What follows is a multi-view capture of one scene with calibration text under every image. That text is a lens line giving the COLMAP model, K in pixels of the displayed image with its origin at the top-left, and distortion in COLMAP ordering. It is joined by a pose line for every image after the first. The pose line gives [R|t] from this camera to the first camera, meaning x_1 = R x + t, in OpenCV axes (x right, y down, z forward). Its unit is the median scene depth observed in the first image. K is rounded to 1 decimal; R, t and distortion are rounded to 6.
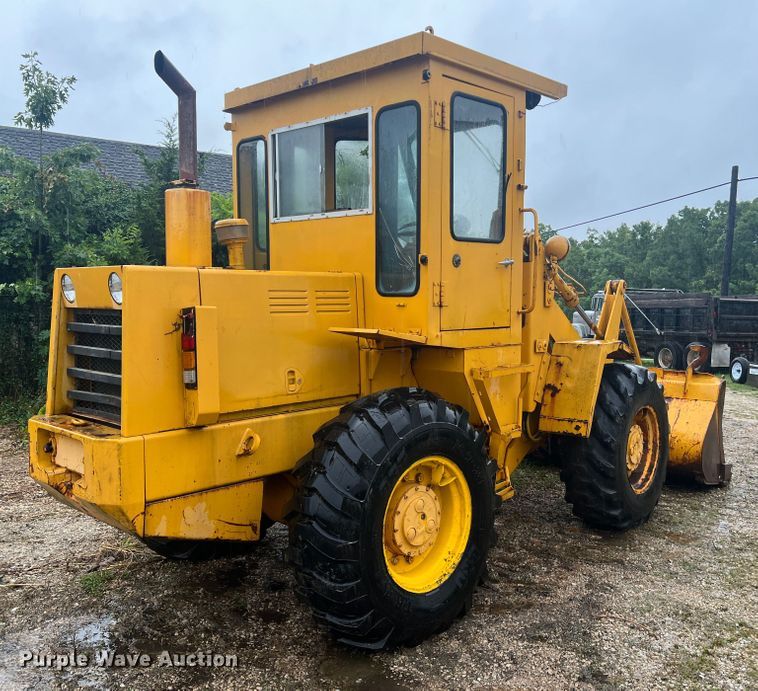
lens RADIAL K [[752.5, 0, 391.3], [0, 752.5, 353.6], [0, 0, 1]] dist [0.037862, 0.000000]
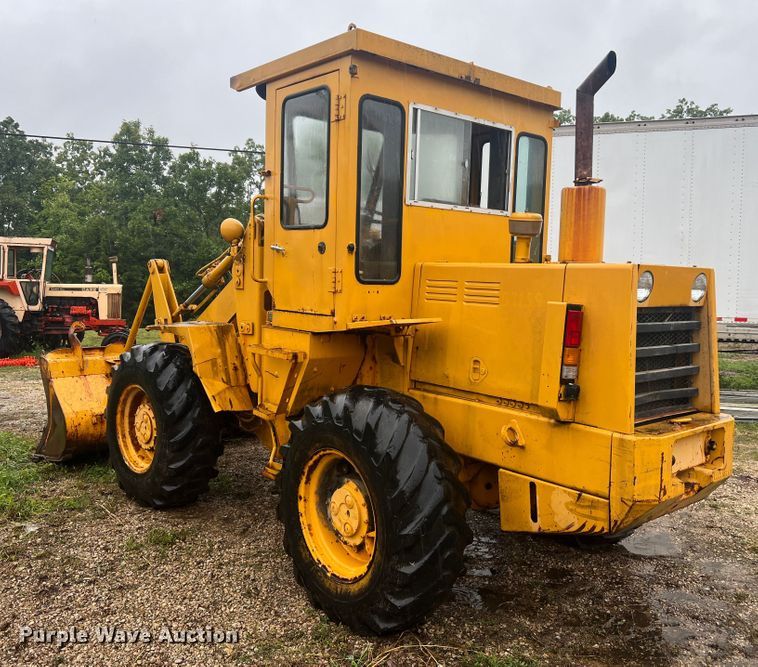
lens RADIAL K [[709.5, 0, 405.1], [0, 709.5, 321.4], [0, 0, 1]] dist [0.035427, 0.000000]
pose [[0.078023, -0.068632, 0.994586, -1.081775], [0.055277, 0.996391, 0.064420, -0.095578], [-0.995418, 0.049951, 0.081535, 1.008124]]
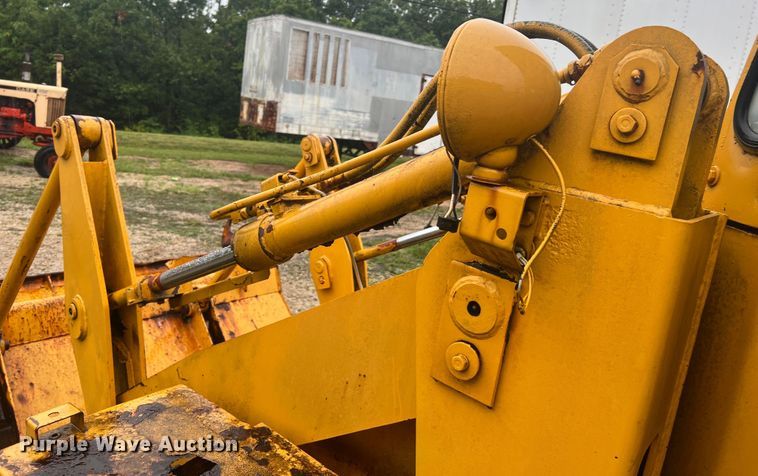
lens RADIAL K [[578.3, 0, 376.7], [0, 578.3, 195.7], [0, 0, 1]] dist [0.023825, -0.019021]
pose [[-0.005300, -0.159876, 0.987123, -0.130867], [-0.076230, 0.984329, 0.159015, -0.176276], [-0.997076, -0.074406, -0.017404, 1.399854]]
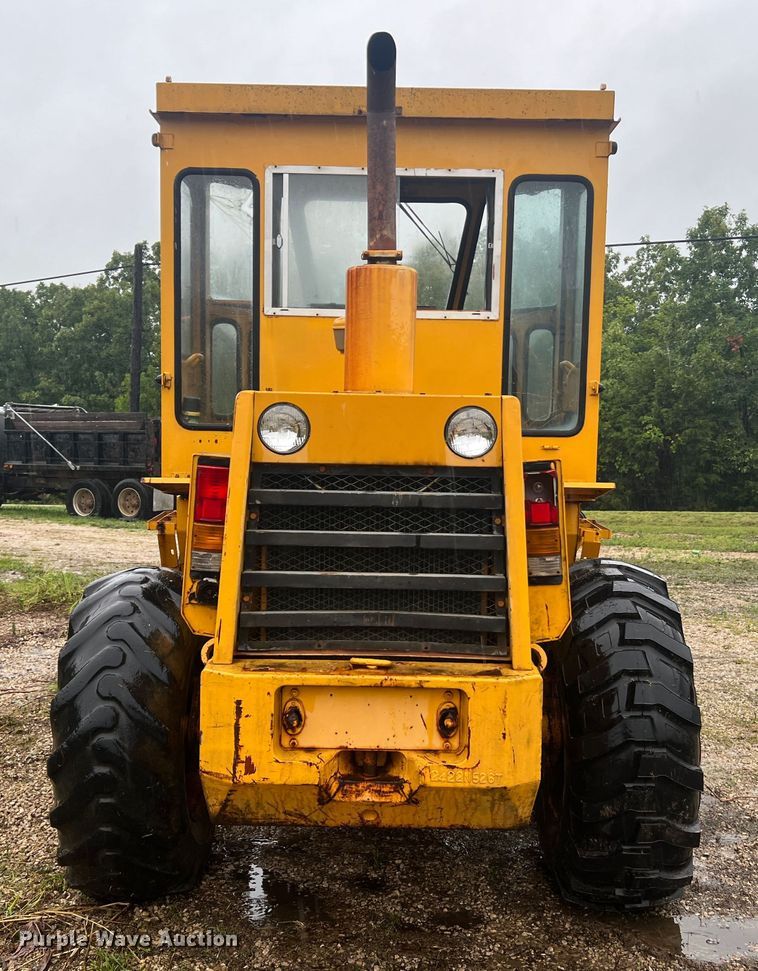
lens RADIAL K [[1081.9, 0, 384.8], [0, 1081.9, 502.2], [0, 0, 1]] dist [0.029821, 0.000000]
pose [[0.722171, -0.045467, 0.690218, -0.760670], [0.040137, 0.998911, 0.023807, -0.039700], [-0.690549, 0.010510, 0.723210, 0.313087]]
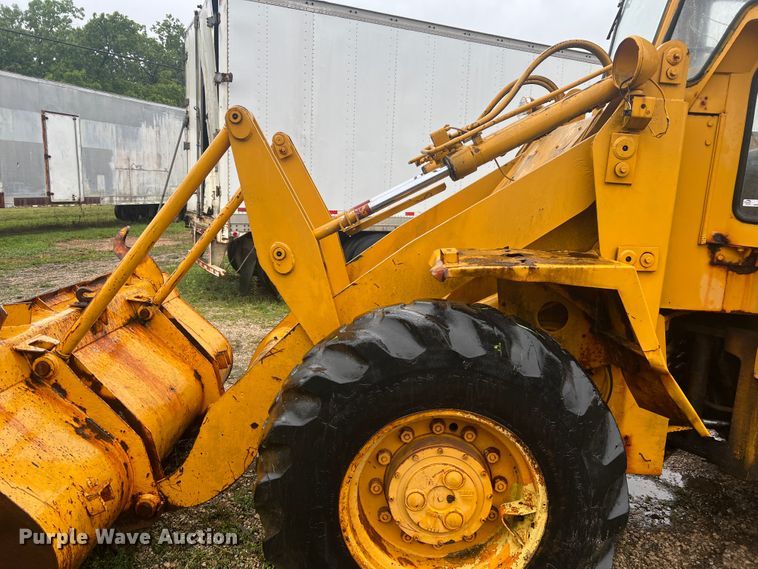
lens RADIAL K [[574.3, 0, 376.2], [0, 574.3, 284.2], [0, 0, 1]] dist [0.044191, -0.049932]
pose [[-0.637615, -0.162901, 0.752935, -0.204301], [0.003482, 0.976767, 0.214278, -0.110655], [-0.770347, 0.139248, -0.622234, 1.824020]]
